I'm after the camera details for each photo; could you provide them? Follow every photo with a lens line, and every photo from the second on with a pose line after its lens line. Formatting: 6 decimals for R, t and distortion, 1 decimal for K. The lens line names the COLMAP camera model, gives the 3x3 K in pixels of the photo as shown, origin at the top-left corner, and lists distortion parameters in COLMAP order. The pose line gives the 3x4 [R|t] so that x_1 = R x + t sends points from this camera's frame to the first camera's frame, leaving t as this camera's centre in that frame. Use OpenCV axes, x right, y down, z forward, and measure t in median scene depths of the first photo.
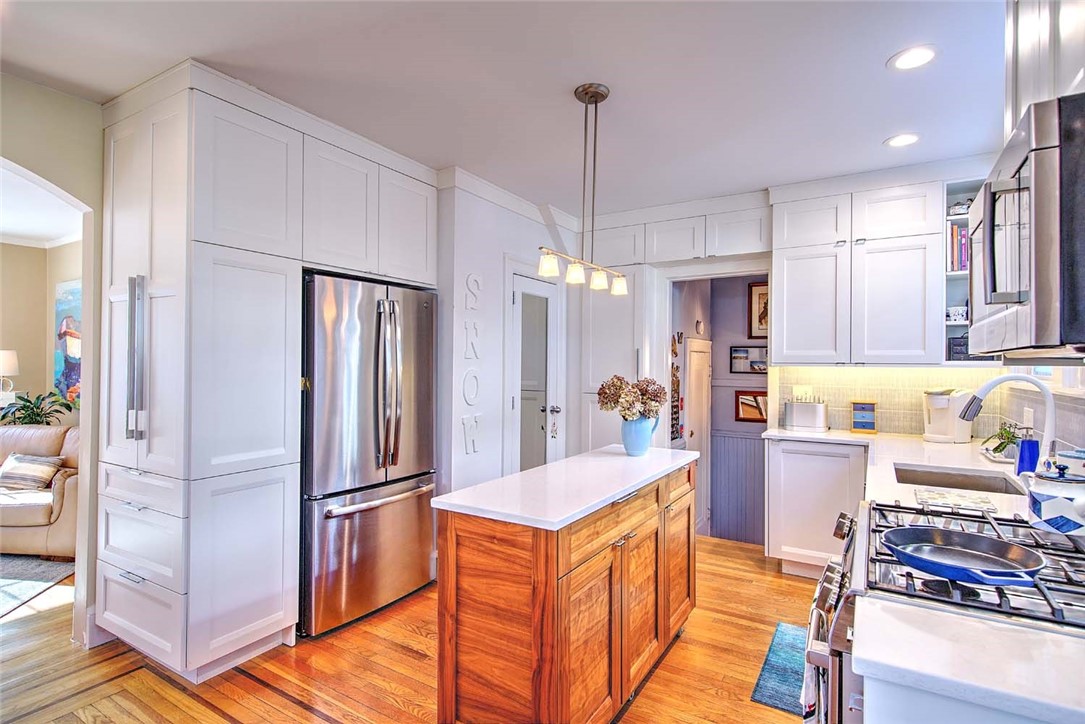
lens RADIAL K [[538.2, 0, 550.8], [0, 538.2, 361.1], [0, 0, 1]] dist [-0.000151, -0.000292]
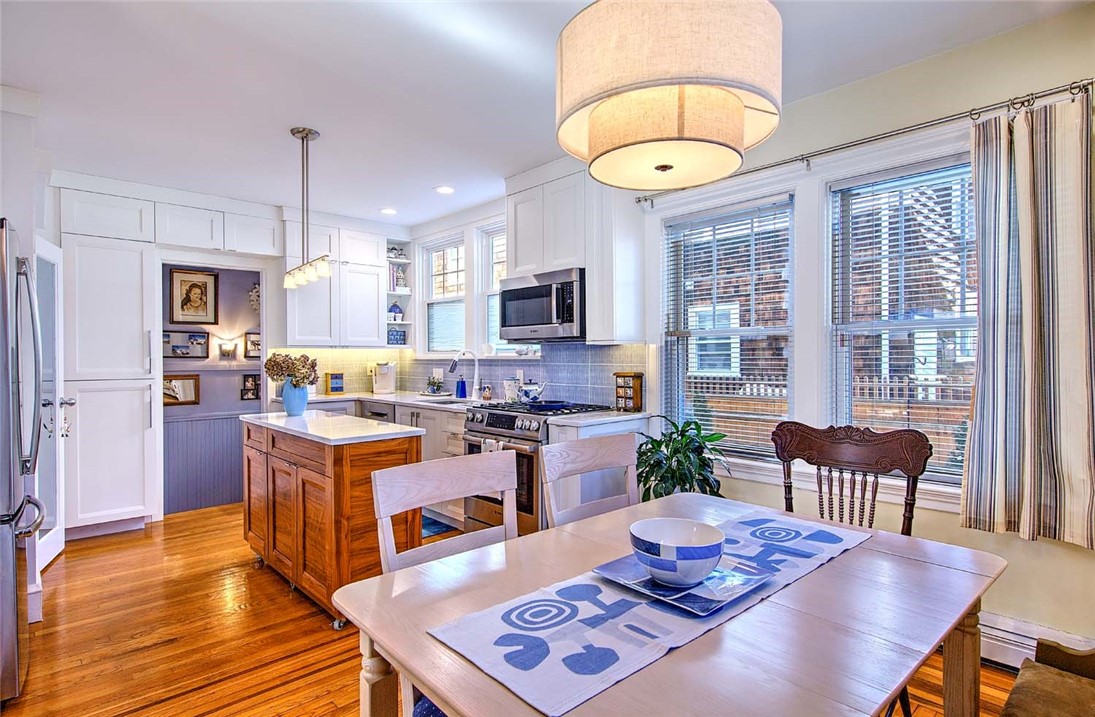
lens RADIAL K [[537.5, 0, 547.5], [0, 537.5, 358.5], [0, 0, 1]] dist [-0.003604, -0.000230]
pose [[0.252871, -0.015583, 0.967374, -0.662802], [0.001749, 0.999876, 0.015649, 0.015283], [-0.967498, -0.002265, 0.252867, 0.082091]]
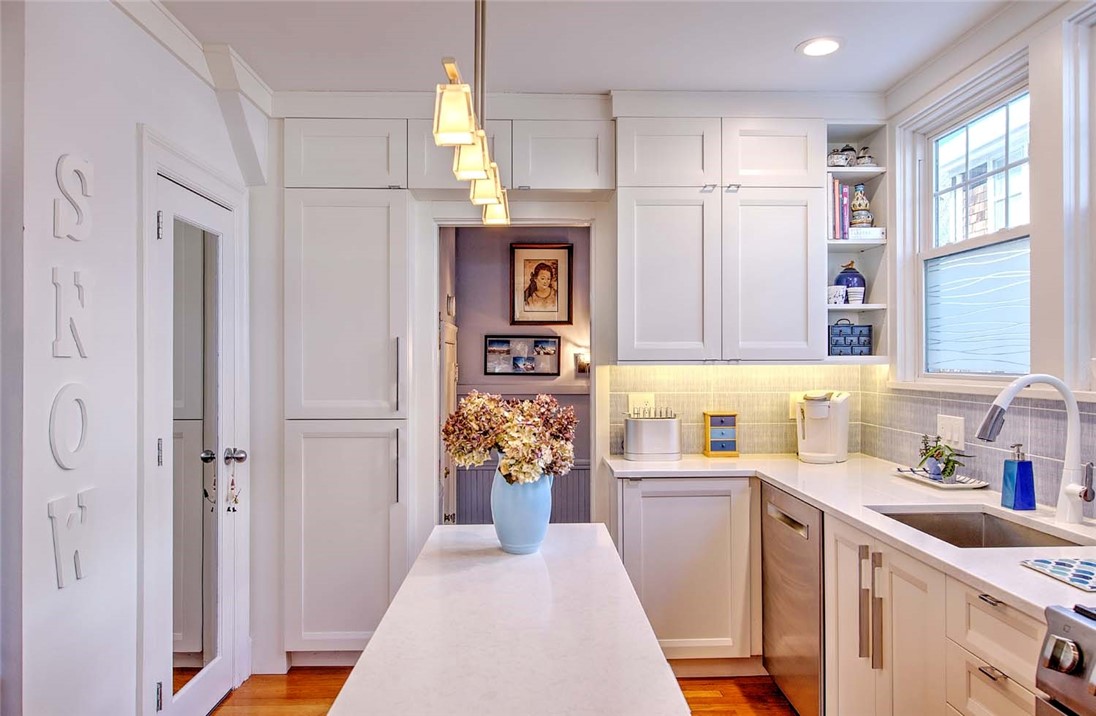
lens RADIAL K [[713.9, 0, 548.0], [0, 713.9, 358.0], [0, 0, 1]] dist [-0.004482, -0.002980]
pose [[0.837879, -0.007710, 0.545801, -0.131518], [0.006450, 0.999970, 0.004224, -0.003667], [-0.545817, -0.000019, 0.837904, 0.320695]]
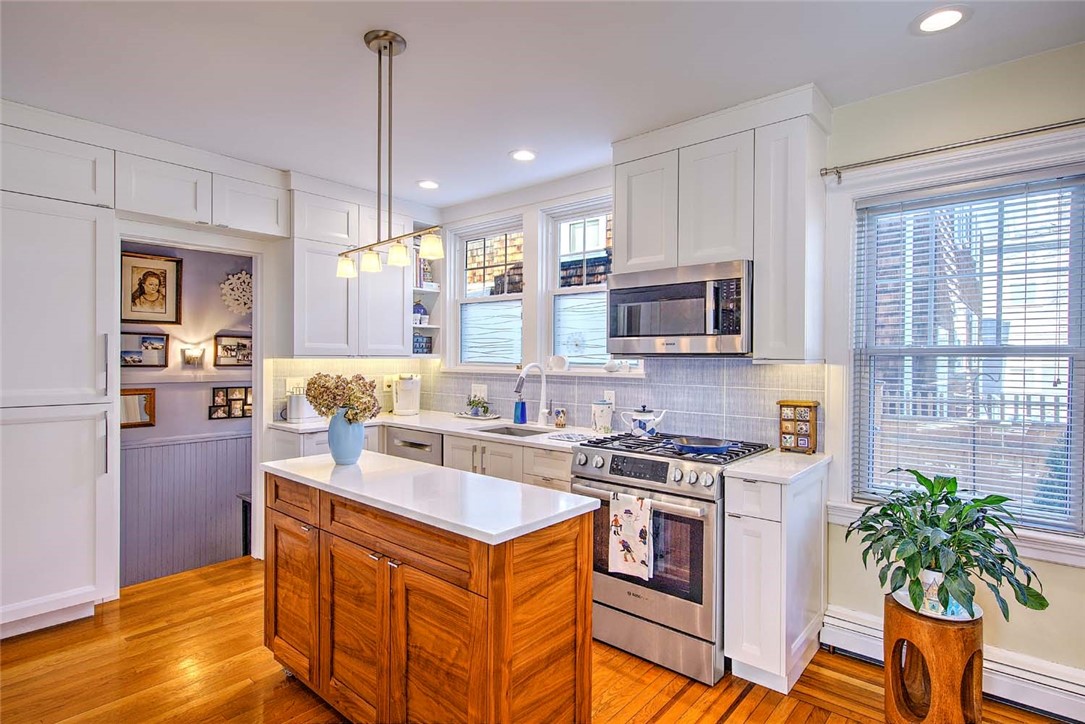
lens RADIAL K [[538.2, 0, 550.8], [0, 538.2, 361.1], [0, 0, 1]] dist [-0.000151, -0.000292]
pose [[0.151310, -0.014218, 0.988384, -0.470950], [-0.010094, 0.999822, 0.015928, -0.006097], [-0.988435, -0.012387, 0.151139, 0.399904]]
